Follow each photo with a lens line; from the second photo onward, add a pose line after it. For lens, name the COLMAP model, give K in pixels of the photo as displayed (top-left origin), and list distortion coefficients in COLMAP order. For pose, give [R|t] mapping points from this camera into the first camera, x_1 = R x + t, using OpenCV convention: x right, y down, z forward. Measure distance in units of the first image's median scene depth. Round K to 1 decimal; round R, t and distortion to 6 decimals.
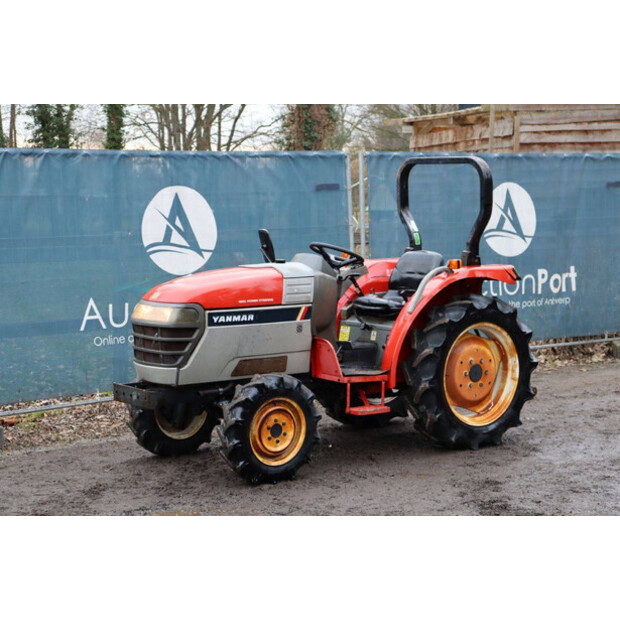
lens RADIAL K [[1322.4, 0, 309.9], [0, 1322.4, 306.1], [0, 0, 1]] dist [0.367638, 0.000000]
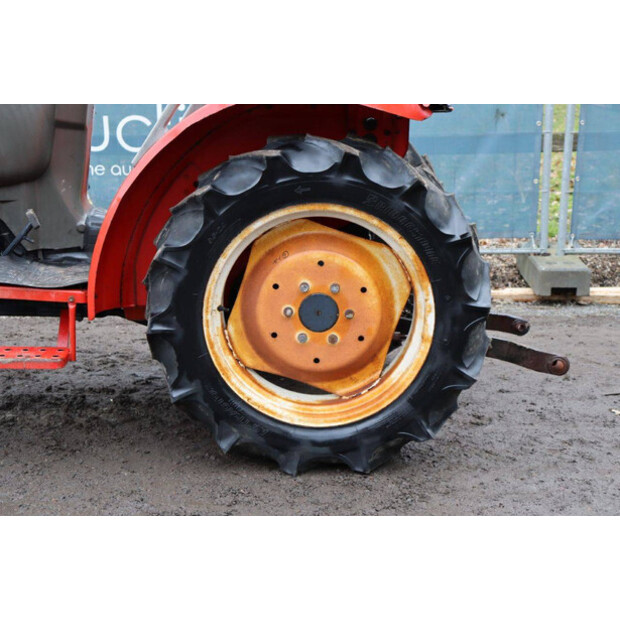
lens RADIAL K [[1086.0, 0, 296.8], [0, 1086.0, 310.8], [0, 0, 1]] dist [0.193234, 0.000000]
pose [[0.785541, 0.170548, -0.594843, 0.362436], [-0.069118, 0.979438, 0.189539, -0.021624], [0.614937, -0.107776, 0.781177, 0.753298]]
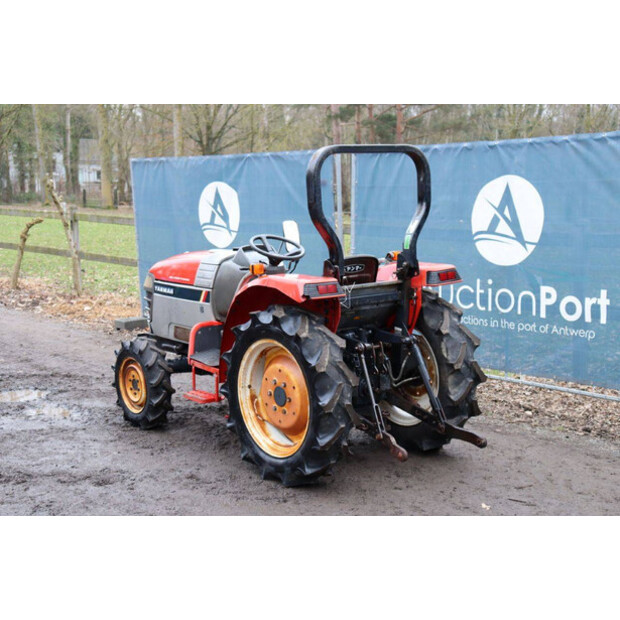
lens RADIAL K [[928.1, 0, 301.3], [0, 928.1, 315.1], [0, 0, 1]] dist [0.104895, 0.000000]
pose [[0.023217, 0.147151, -0.988841, 0.768640], [-0.075248, 0.986560, 0.145045, -0.098042], [0.996895, 0.071041, 0.033978, 1.056361]]
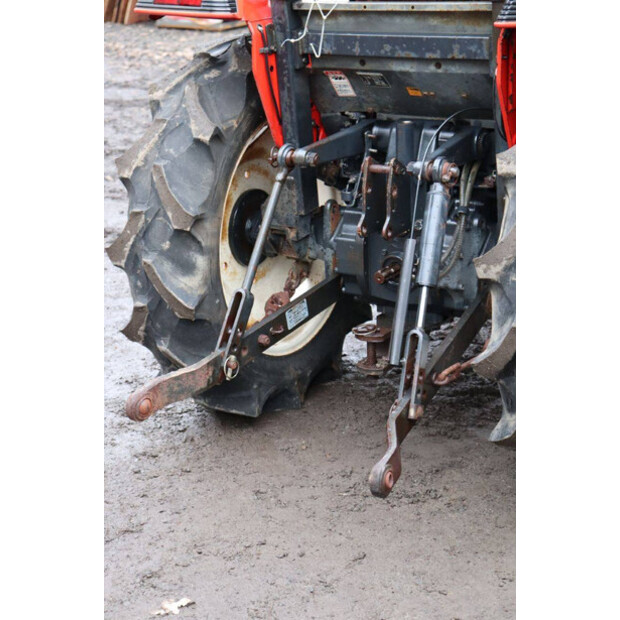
lens RADIAL K [[1264.0, 0, 312.6], [0, 1264.0, 316.8], [0, 0, 1]] dist [0.316446, 0.000000]
pose [[-0.933579, 0.134466, -0.332188, 0.261909], [-0.005232, 0.921726, 0.387807, -0.086299], [0.358334, 0.363786, -0.859800, 1.458389]]
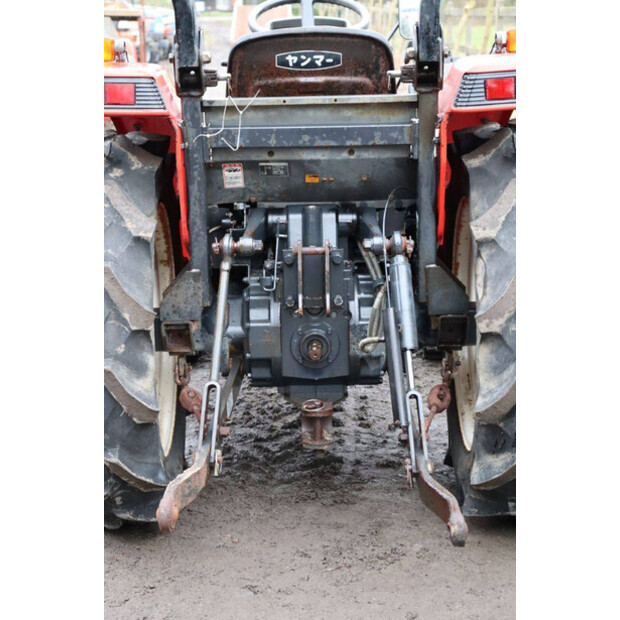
lens RADIAL K [[1291.1, 0, 301.3], [0, 1291.1, 321.4], [0, 0, 1]] dist [0.284178, 0.000000]
pose [[-0.602697, 0.196099, -0.773500, 0.425252], [-0.057044, 0.956266, 0.286882, -0.074962], [0.795929, 0.217027, -0.565152, 1.357357]]
